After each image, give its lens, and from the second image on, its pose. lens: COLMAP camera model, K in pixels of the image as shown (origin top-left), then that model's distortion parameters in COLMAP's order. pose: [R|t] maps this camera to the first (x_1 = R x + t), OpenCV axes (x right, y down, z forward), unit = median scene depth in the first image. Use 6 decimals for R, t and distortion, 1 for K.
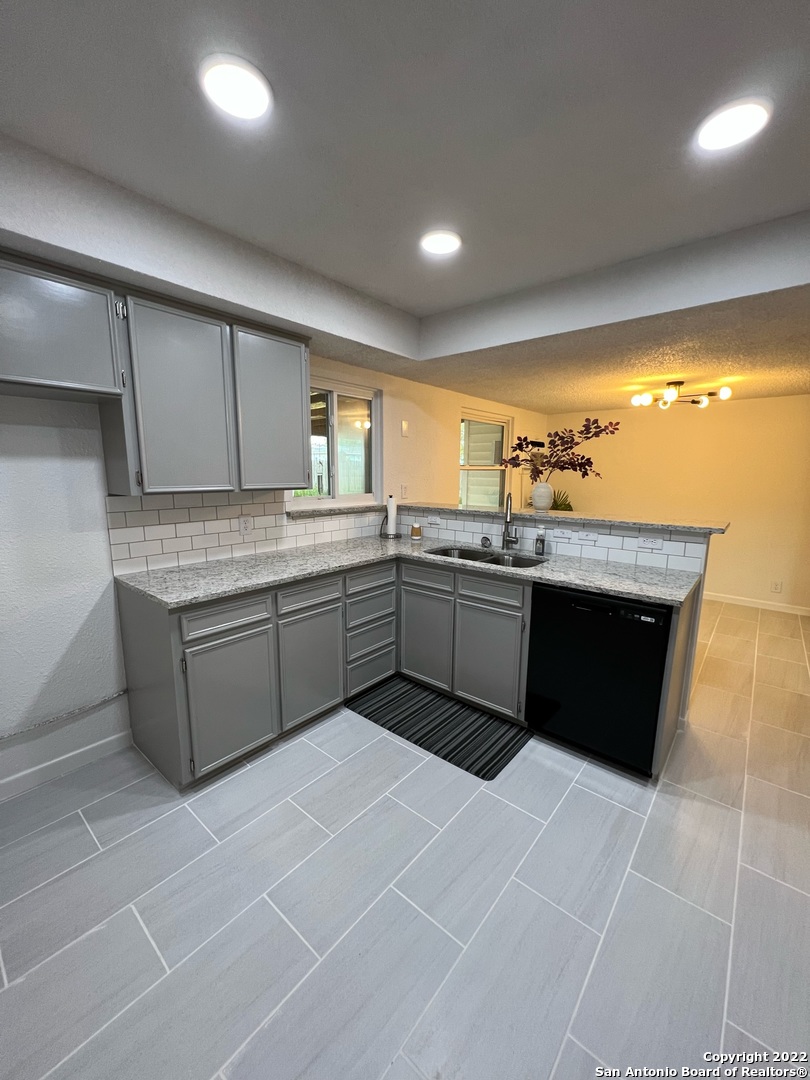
lens RADIAL K [[431.7, 0, 405.0], [0, 431.7, 540.0], [0, 0, 1]] dist [-0.000465, 0.000377]
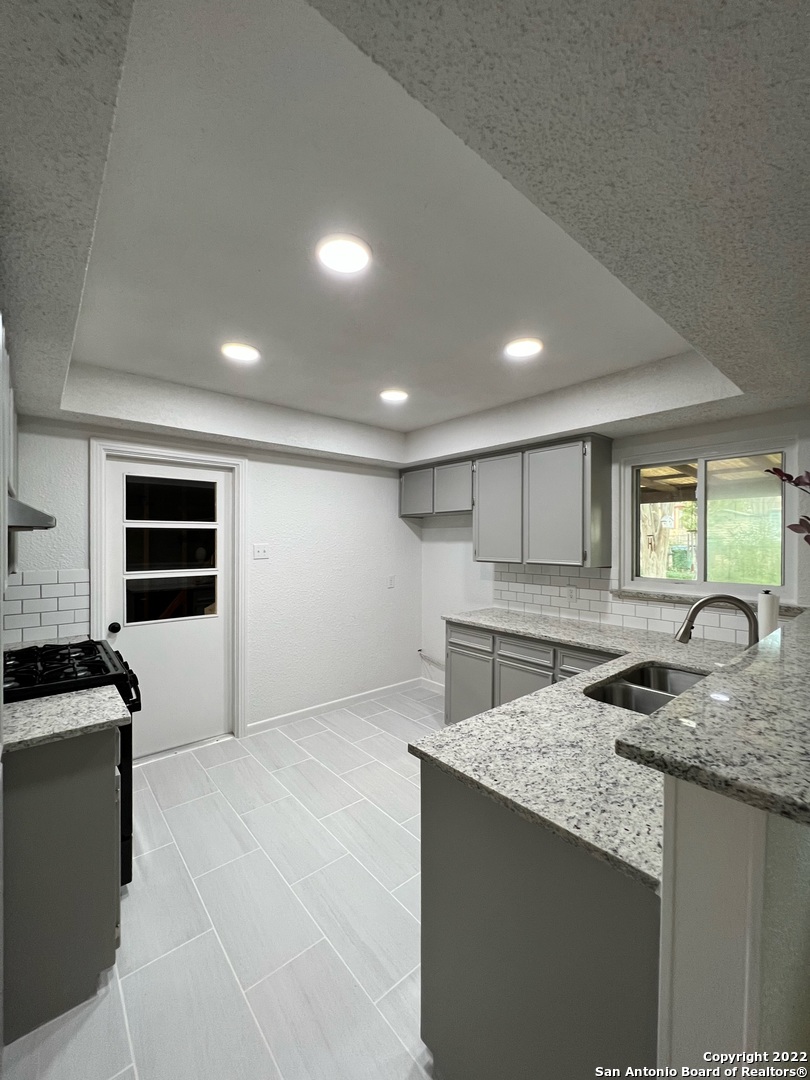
lens RADIAL K [[431.7, 0, 405.0], [0, 431.7, 540.0], [0, 0, 1]] dist [-0.000465, 0.000377]
pose [[-0.161670, -0.008685, -0.986807, 1.008448], [-0.163554, 0.986368, 0.018115, -0.144194], [0.973197, 0.164324, -0.160887, 0.800405]]
